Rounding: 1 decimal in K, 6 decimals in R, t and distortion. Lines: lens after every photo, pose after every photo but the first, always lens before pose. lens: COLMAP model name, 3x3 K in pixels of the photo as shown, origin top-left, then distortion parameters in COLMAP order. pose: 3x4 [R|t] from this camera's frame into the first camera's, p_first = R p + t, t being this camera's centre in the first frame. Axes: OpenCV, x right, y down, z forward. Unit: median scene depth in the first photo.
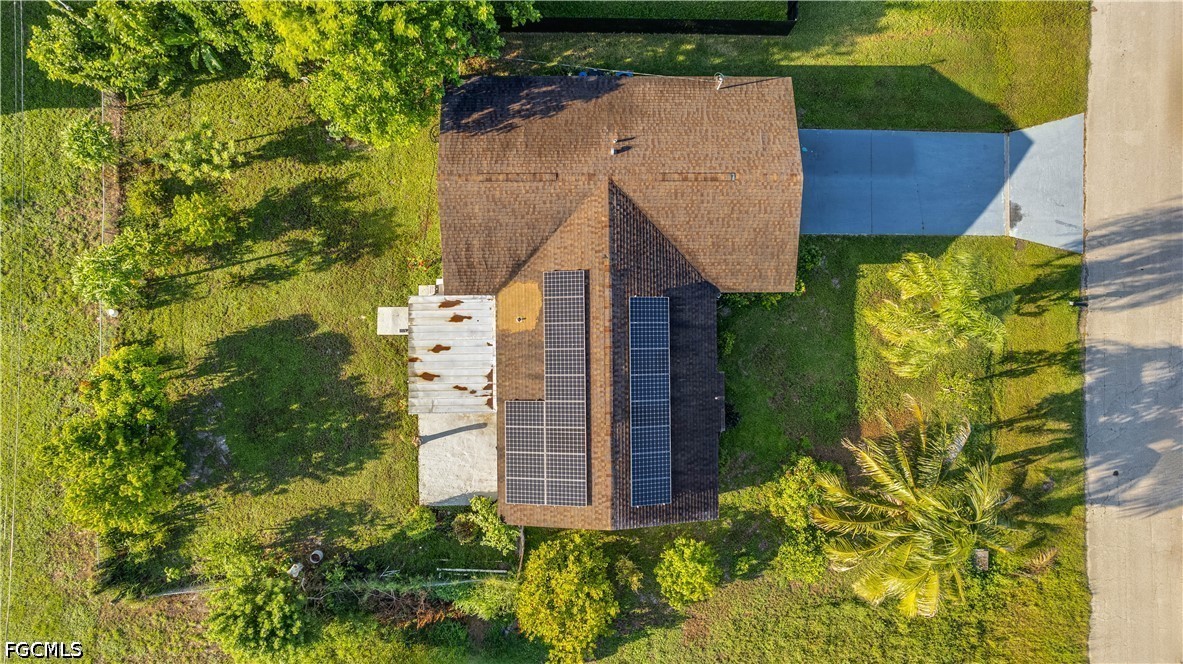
lens RADIAL K [[769.7, 0, 586.4], [0, 769.7, 334.2], [0, 0, 1]] dist [-0.045386, 0.071555]
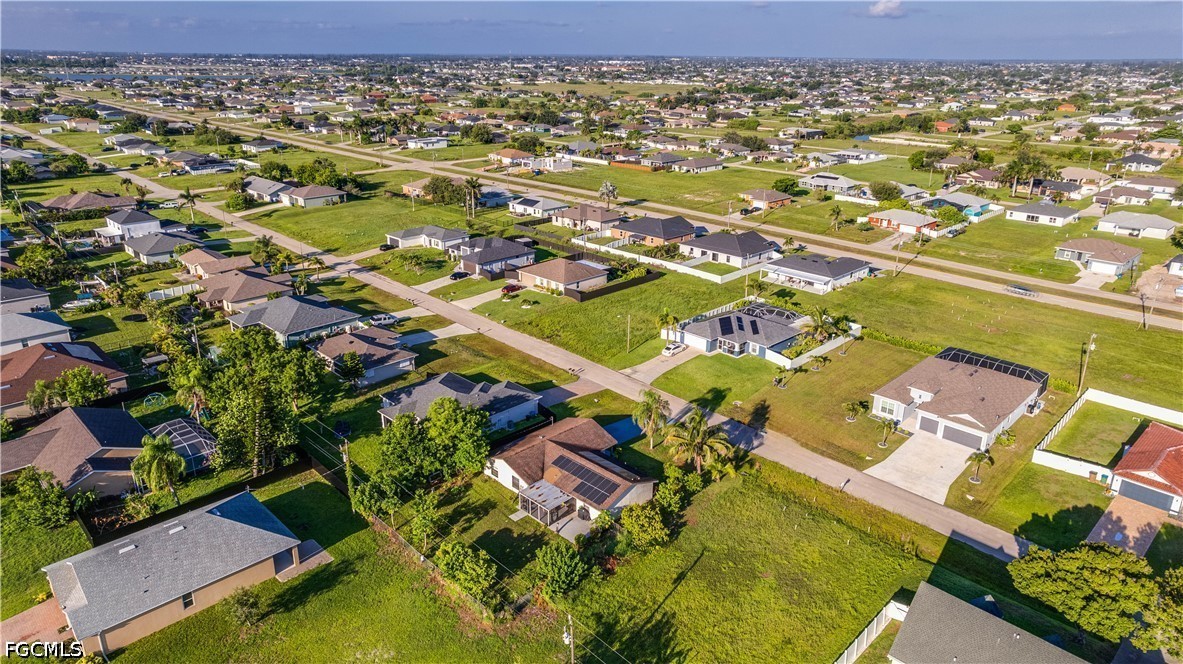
lens RADIAL K [[768.1, 0, 587.5], [0, 768.1, 332.7], [0, 0, 1]] dist [-0.010792, -0.000960]
pose [[0.717754, -0.269619, 0.641977, -1.448512], [0.696217, 0.263984, -0.667528, 1.561616], [0.010507, 0.926077, 0.377189, -0.458662]]
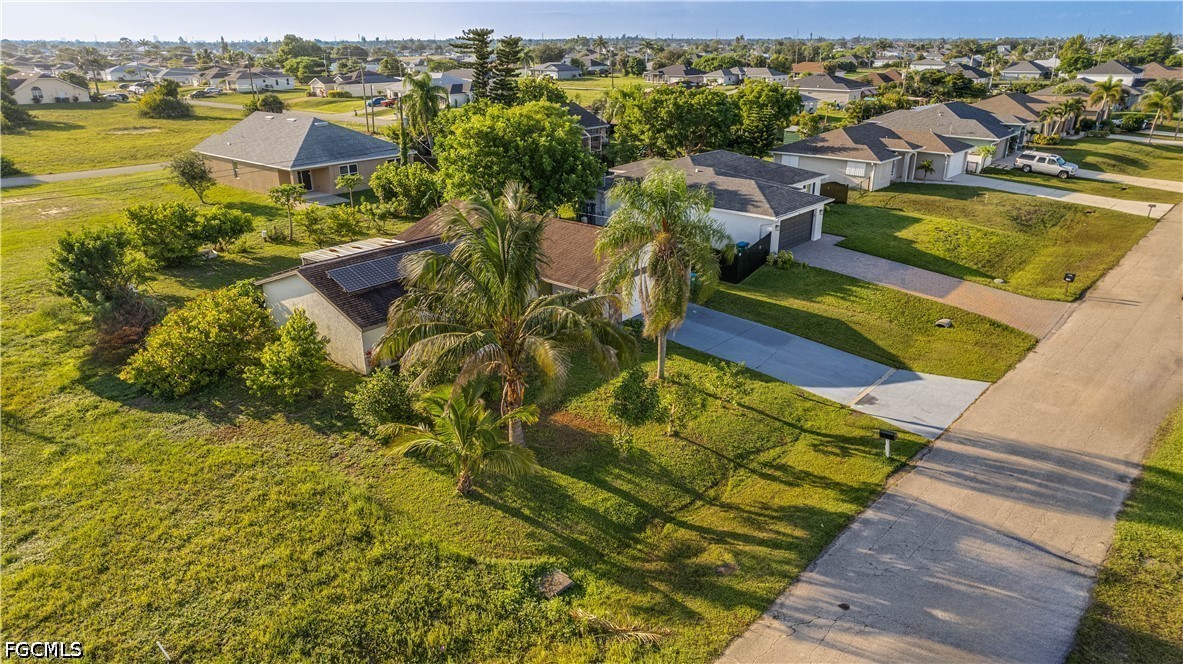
lens RADIAL K [[769.7, 0, 586.4], [0, 769.7, 334.2], [0, 0, 1]] dist [-0.045386, 0.071555]
pose [[0.739785, 0.204730, -0.640940, 0.864771], [-0.671813, 0.277465, -0.686790, 0.632815], [0.037232, 0.938669, 0.342804, 0.621307]]
